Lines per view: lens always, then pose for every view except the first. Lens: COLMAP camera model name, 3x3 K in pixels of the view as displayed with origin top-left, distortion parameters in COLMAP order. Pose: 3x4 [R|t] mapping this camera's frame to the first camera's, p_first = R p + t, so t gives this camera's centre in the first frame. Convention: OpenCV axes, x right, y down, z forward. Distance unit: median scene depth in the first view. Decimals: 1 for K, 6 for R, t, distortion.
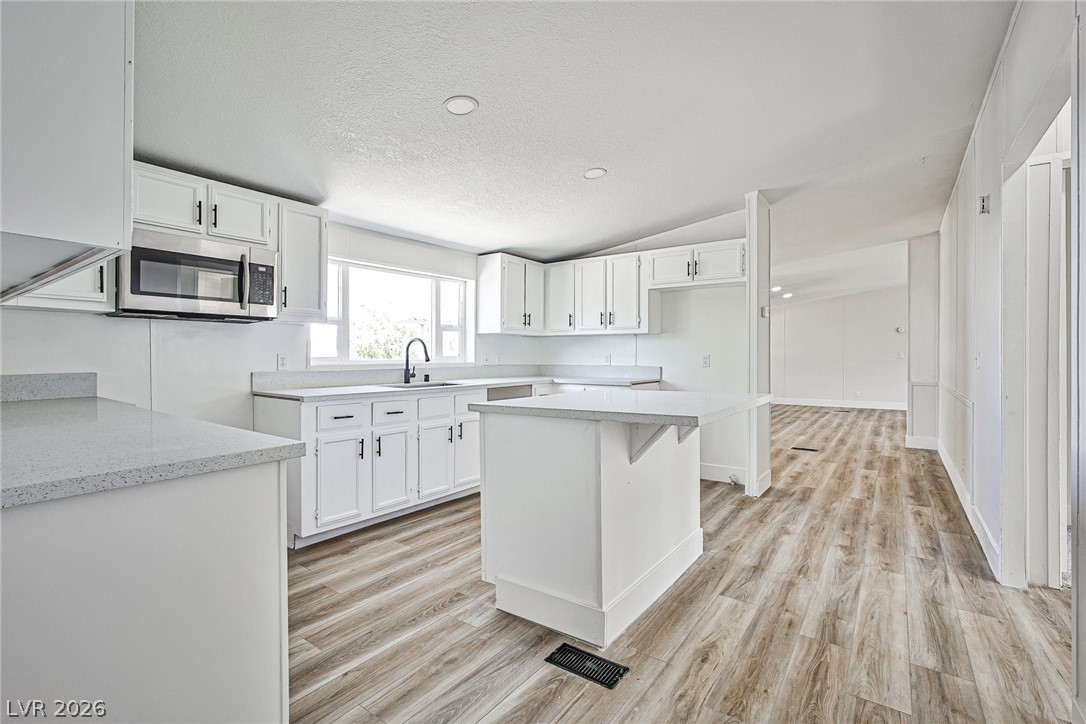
lens RADIAL K [[489.8, 0, 541.9], [0, 489.8, 358.5], [0, 0, 1]] dist [-0.023222, 0.007784]
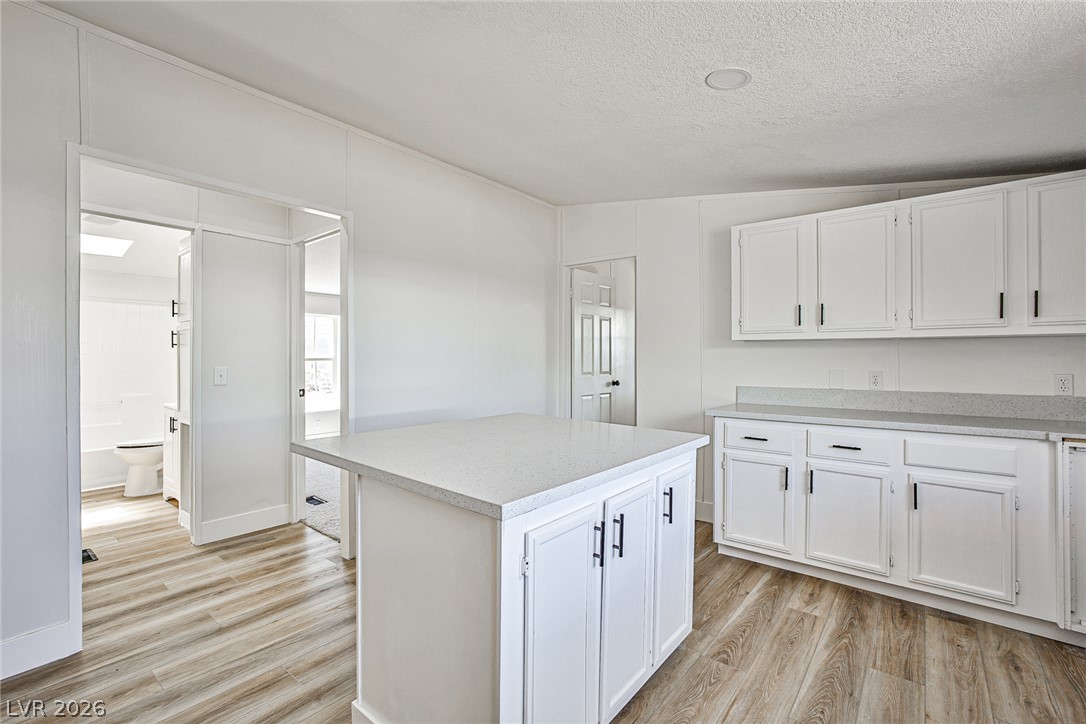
lens RADIAL K [[489.8, 0, 542.1], [0, 489.8, 352.7], [0, 0, 1]] dist [-0.023222, 0.007784]
pose [[-0.998753, -0.000844, 0.049910, 0.059989], [-0.001062, 0.999990, -0.004336, -0.029832], [-0.049905, -0.004384, -0.998744, 1.046222]]
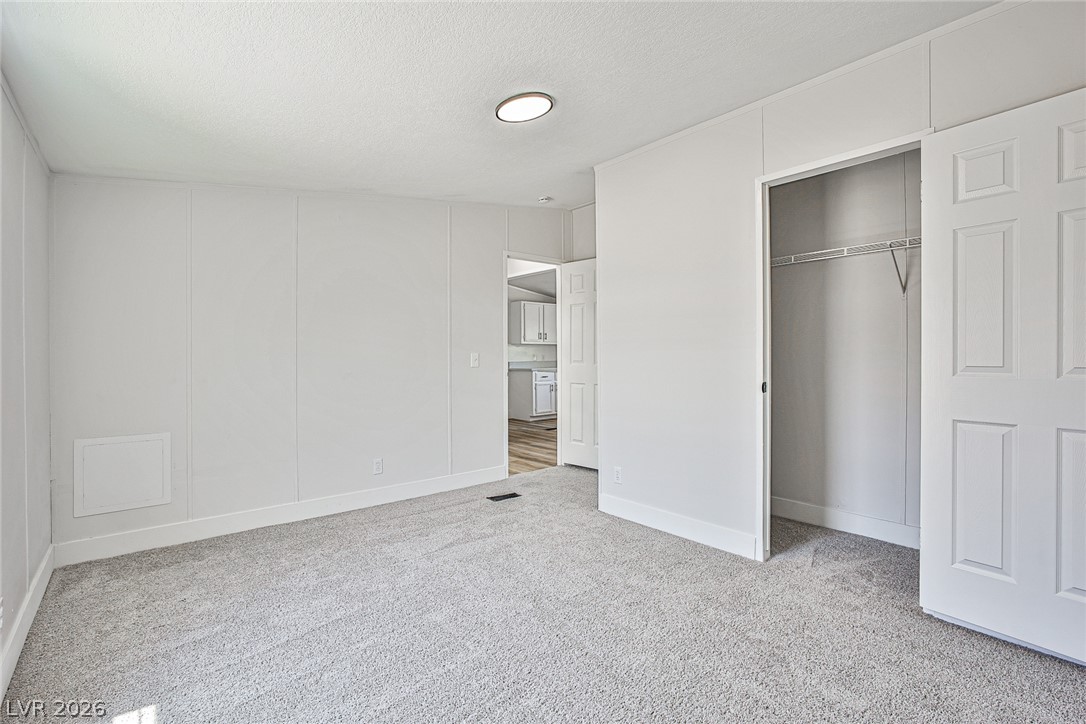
lens RADIAL K [[489.8, 0, 541.2], [0, 489.8, 359.0], [0, 0, 1]] dist [-0.023222, 0.007784]
pose [[-0.238613, 0.006689, -0.971092, 1.816544], [0.001237, 0.999978, 0.006584, -0.001356], [0.971114, 0.000370, -0.238616, 0.825315]]
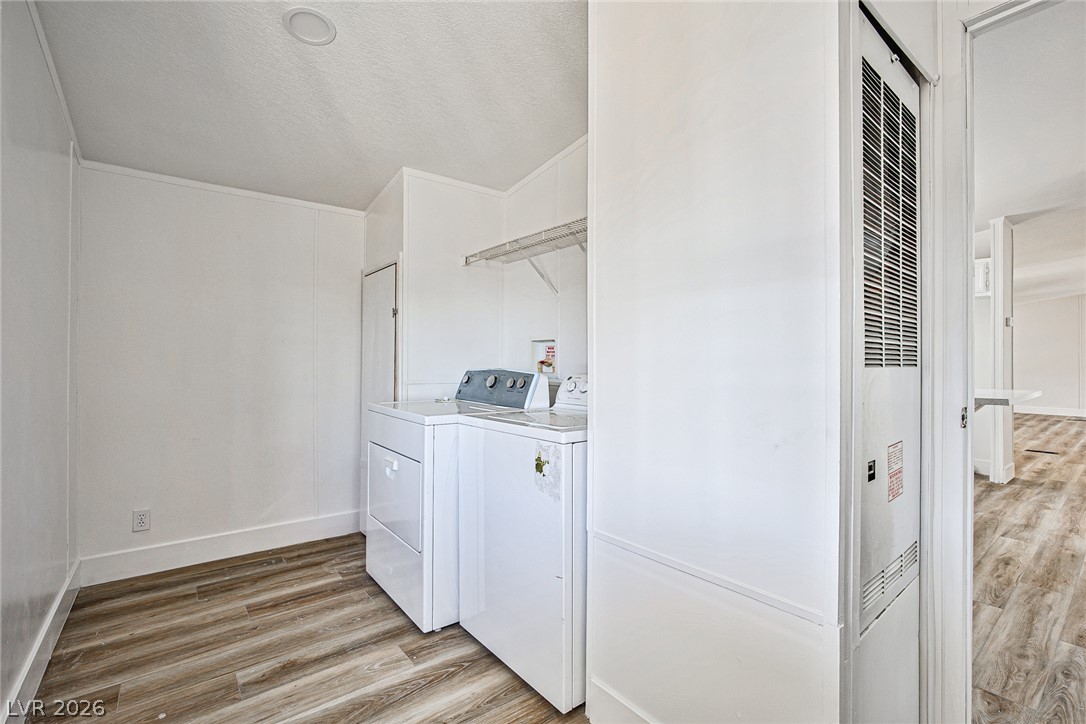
lens RADIAL K [[475.1, 0, 546.4], [0, 475.1, 361.7], [0, 0, 1]] dist [-0.000315, 0.000256]
pose [[0.963496, -0.000225, -0.267724, -0.286922], [-0.000786, 0.999993, -0.003672, 0.002241], [0.267723, 0.003749, 0.963489, -0.354929]]
